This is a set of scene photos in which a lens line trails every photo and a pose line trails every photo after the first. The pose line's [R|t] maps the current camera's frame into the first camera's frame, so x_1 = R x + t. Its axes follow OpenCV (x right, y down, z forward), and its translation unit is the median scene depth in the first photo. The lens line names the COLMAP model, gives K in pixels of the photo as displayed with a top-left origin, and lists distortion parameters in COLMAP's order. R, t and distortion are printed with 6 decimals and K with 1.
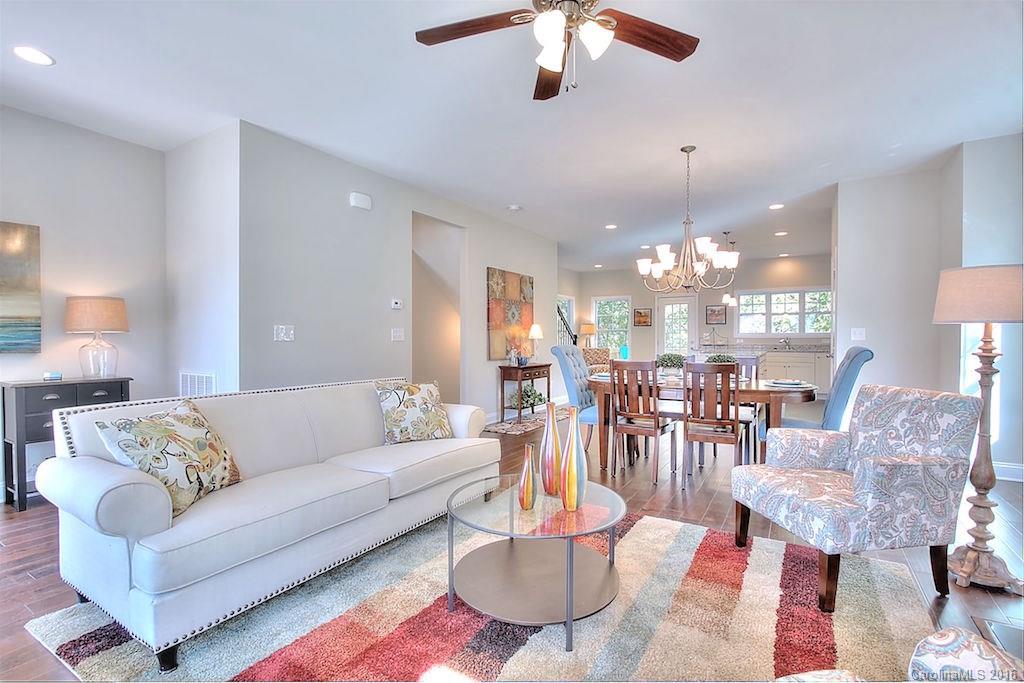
lens RADIAL K [[477.7, 0, 511.1], [0, 477.7, 343.6], [0, 0, 1]] dist [-0.018651, 0.001084]
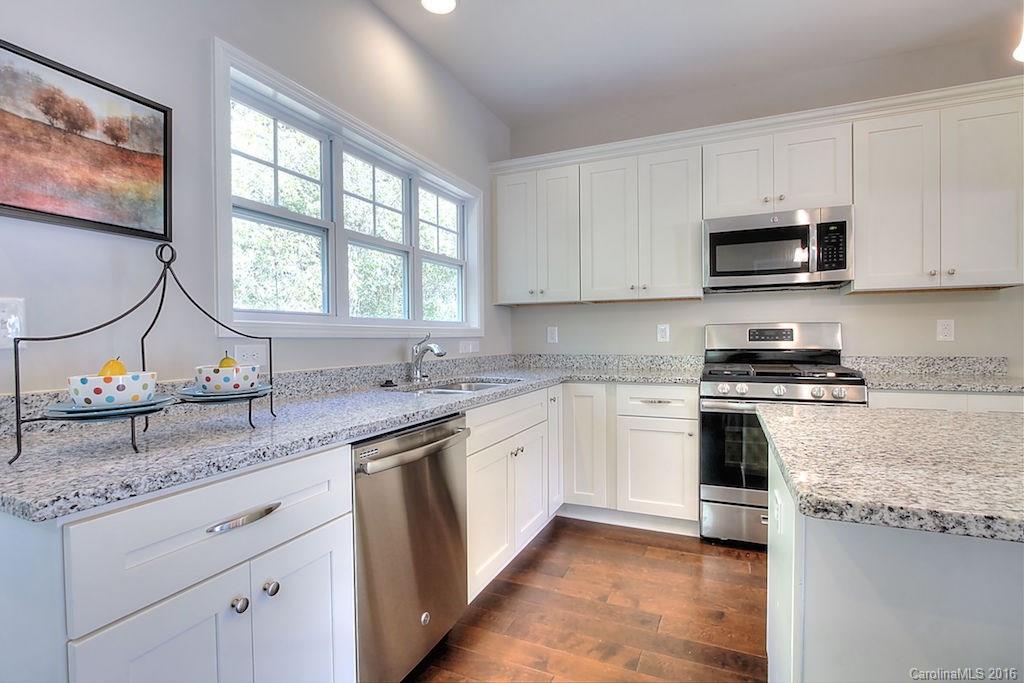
lens RADIAL K [[477.7, 0, 513.5], [0, 477.7, 343.8], [0, 0, 1]] dist [-0.018651, 0.001084]
pose [[-0.128551, -0.013476, 0.991611, 0.412706], [0.015104, 0.999765, 0.015545, -0.015236], [-0.991588, 0.016975, -0.128317, 1.274949]]
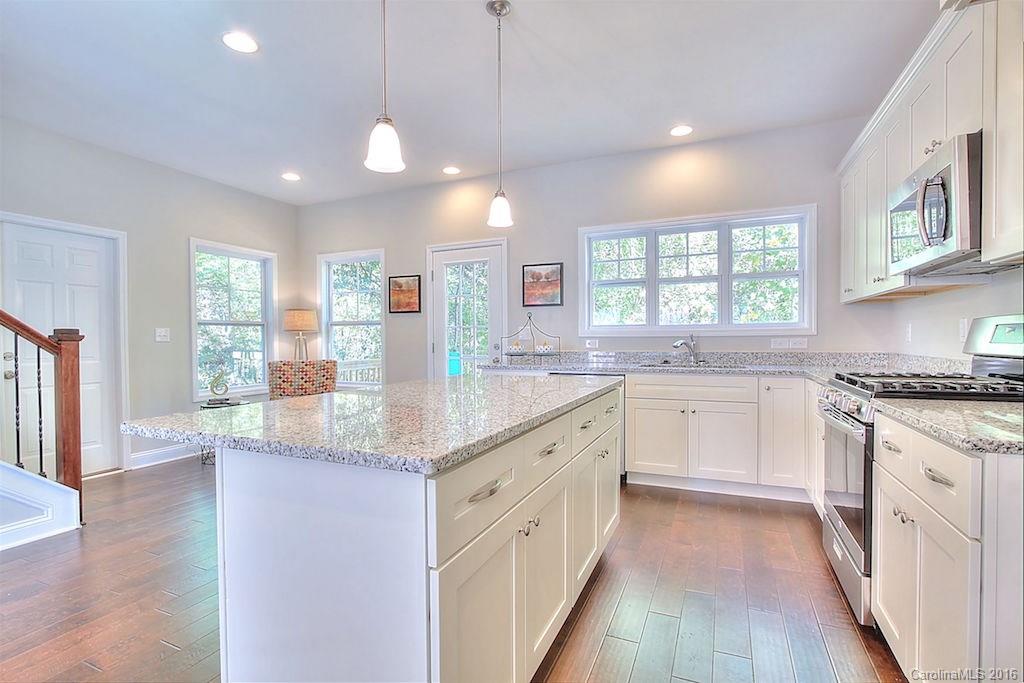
lens RADIAL K [[477.7, 0, 512.1], [0, 477.7, 342.6], [0, 0, 1]] dist [-0.018651, 0.001084]
pose [[0.991385, -0.006757, 0.130802, 0.483751], [0.007357, 0.999965, -0.004105, -0.007633], [-0.130770, 0.005032, 0.991400, 0.791935]]
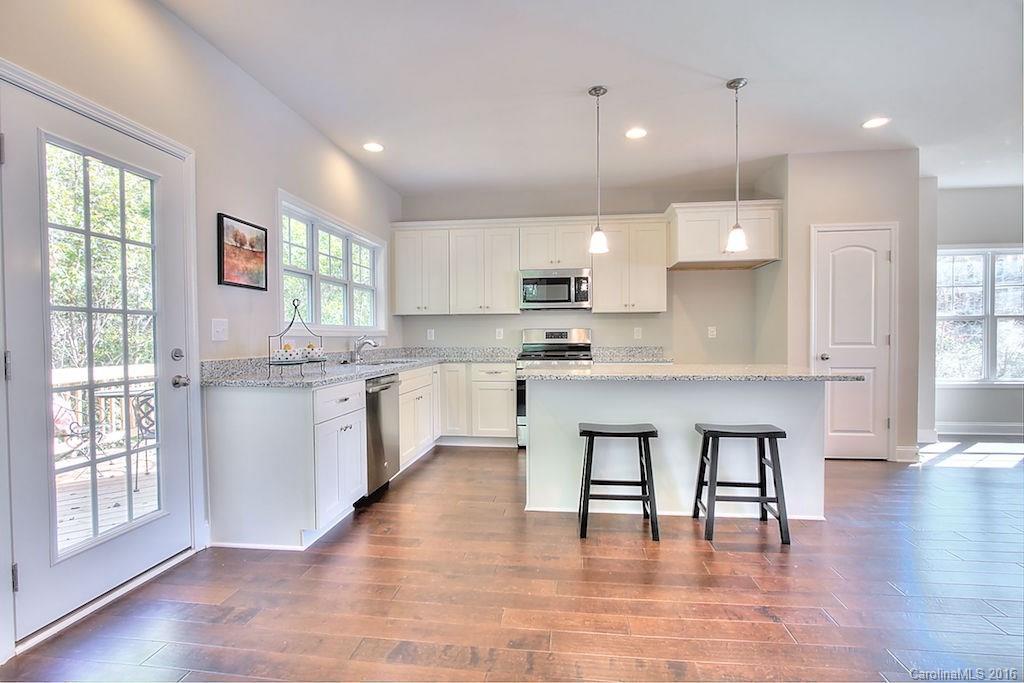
lens RADIAL K [[477.7, 0, 512.3], [0, 477.7, 342.7], [0, 0, 1]] dist [-0.018651, 0.001084]
pose [[-0.412500, -0.011454, 0.910885, 0.149925], [0.012028, 0.999765, 0.018019, -0.016091], [-0.910878, 0.018389, -0.412266, 1.367327]]
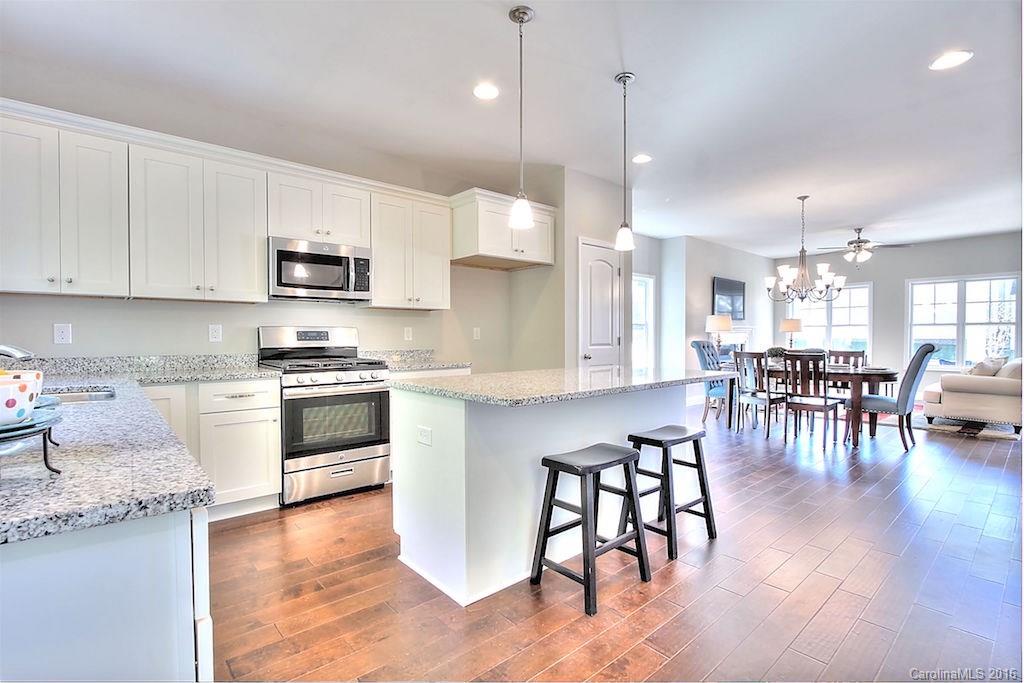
lens RADIAL K [[477.7, 0, 507.1], [0, 477.7, 342.1], [0, 0, 1]] dist [-0.018651, 0.001084]
pose [[-0.950576, -0.004838, 0.310453, 0.425060], [0.001237, 0.999812, 0.019368, -0.016388], [-0.310488, 0.018794, -0.950391, 1.432941]]
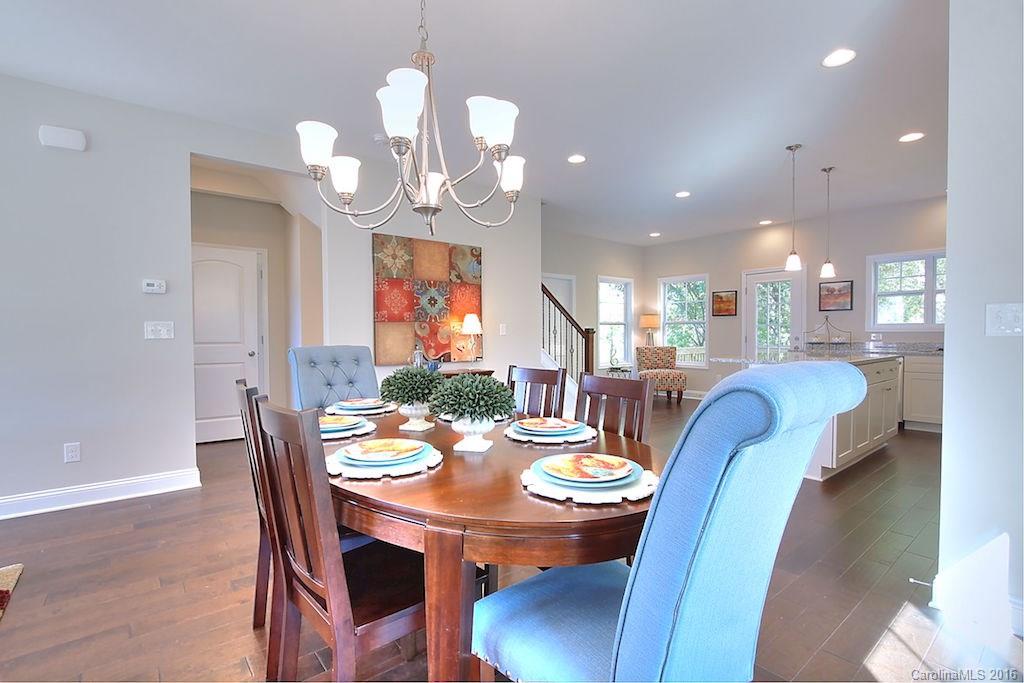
lens RADIAL K [[477.7, 0, 512.9], [0, 477.7, 347.4], [0, 0, 1]] dist [-0.018651, 0.001084]
pose [[0.942783, 0.004048, -0.333381, 0.327357], [0.001155, 0.999881, 0.015409, -0.002488], [0.333404, -0.014912, 0.942666, 0.350892]]
